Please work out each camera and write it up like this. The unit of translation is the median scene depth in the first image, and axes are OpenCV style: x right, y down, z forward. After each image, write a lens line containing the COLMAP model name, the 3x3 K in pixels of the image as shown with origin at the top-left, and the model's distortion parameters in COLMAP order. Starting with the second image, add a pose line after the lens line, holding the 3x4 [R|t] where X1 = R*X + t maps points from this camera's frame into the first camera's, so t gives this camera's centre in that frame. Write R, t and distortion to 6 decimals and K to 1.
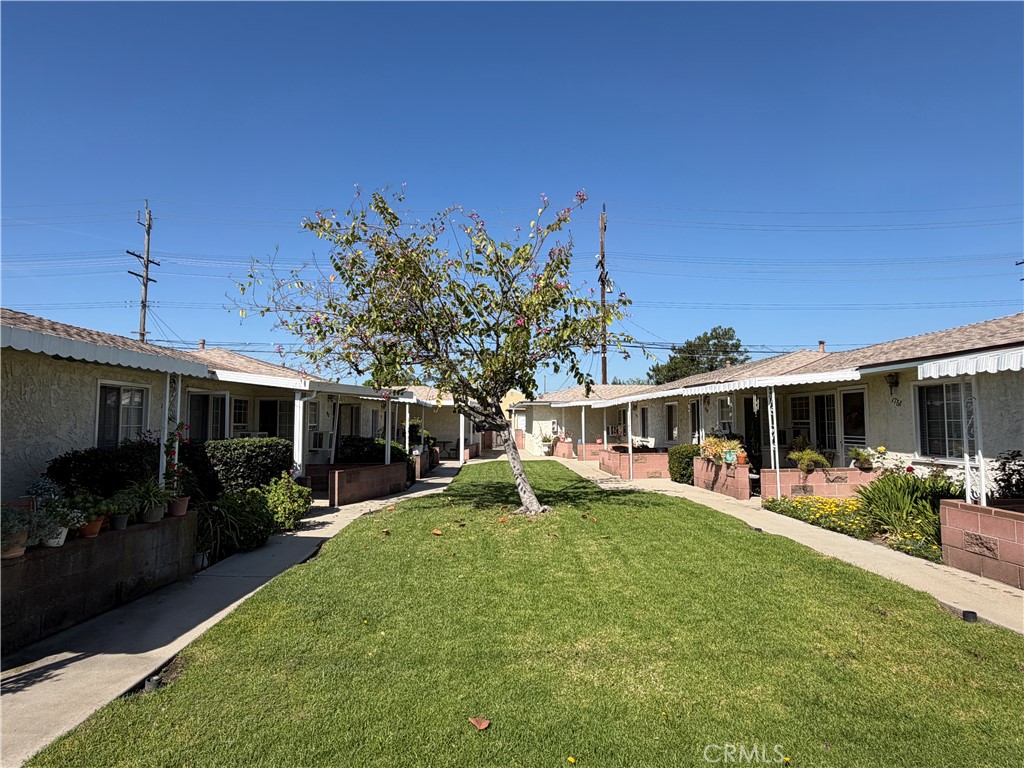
lens RADIAL K [[592.1, 0, 516.8], [0, 592.1, 382.1], [0, 0, 1]] dist [-0.000799, -0.000017]
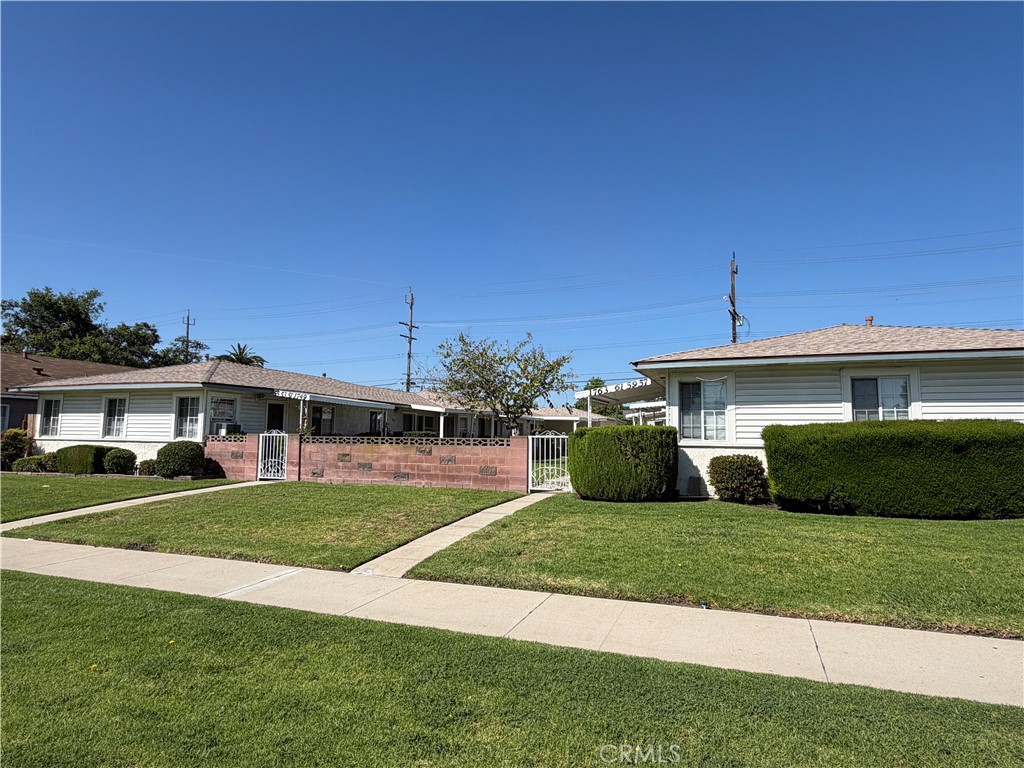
lens RADIAL K [[592.1, 0, 509.8], [0, 592.1, 383.5], [0, 0, 1]] dist [-0.000799, -0.000017]
pose [[0.911595, -0.029415, -0.410035, 0.439605], [0.017530, 0.999311, -0.032715, -0.010095], [0.410715, 0.022635, 0.911483, -0.538381]]
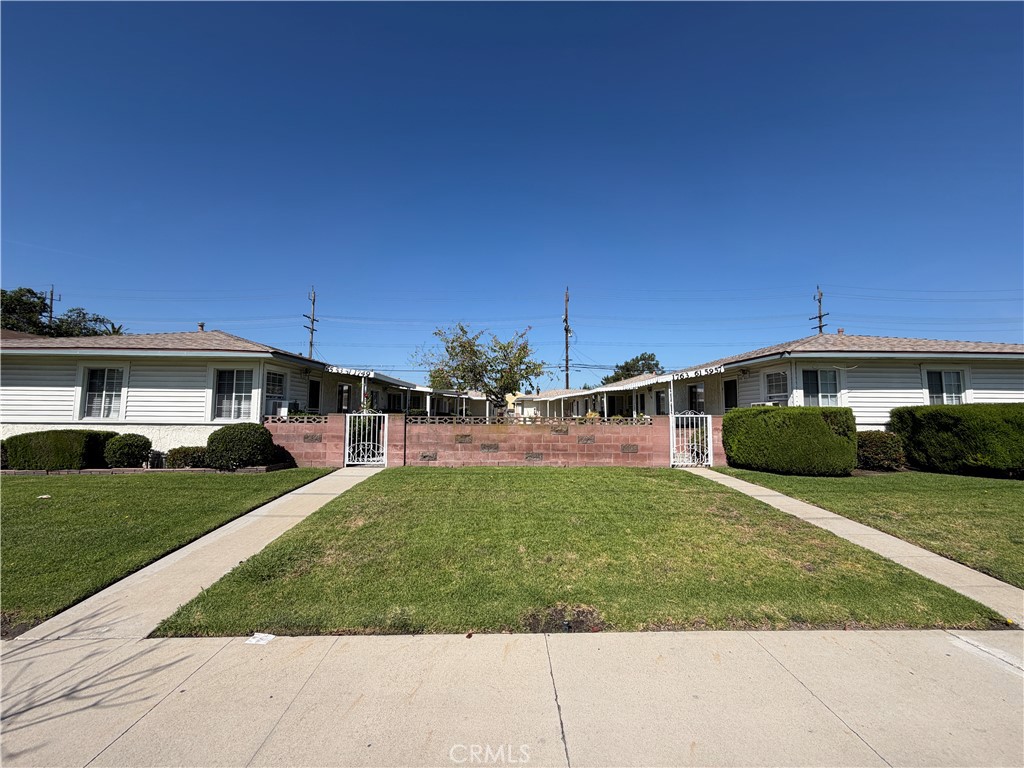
lens RADIAL K [[406.7, 0, 511.8], [0, 406.7, 379.9], [0, 0, 1]] dist [-0.001521, 0.000507]
pose [[0.999608, 0.002399, -0.027896, 0.032068], [-0.002825, 0.999880, -0.015243, -0.007720], [0.027856, 0.015316, 0.999495, -0.430855]]
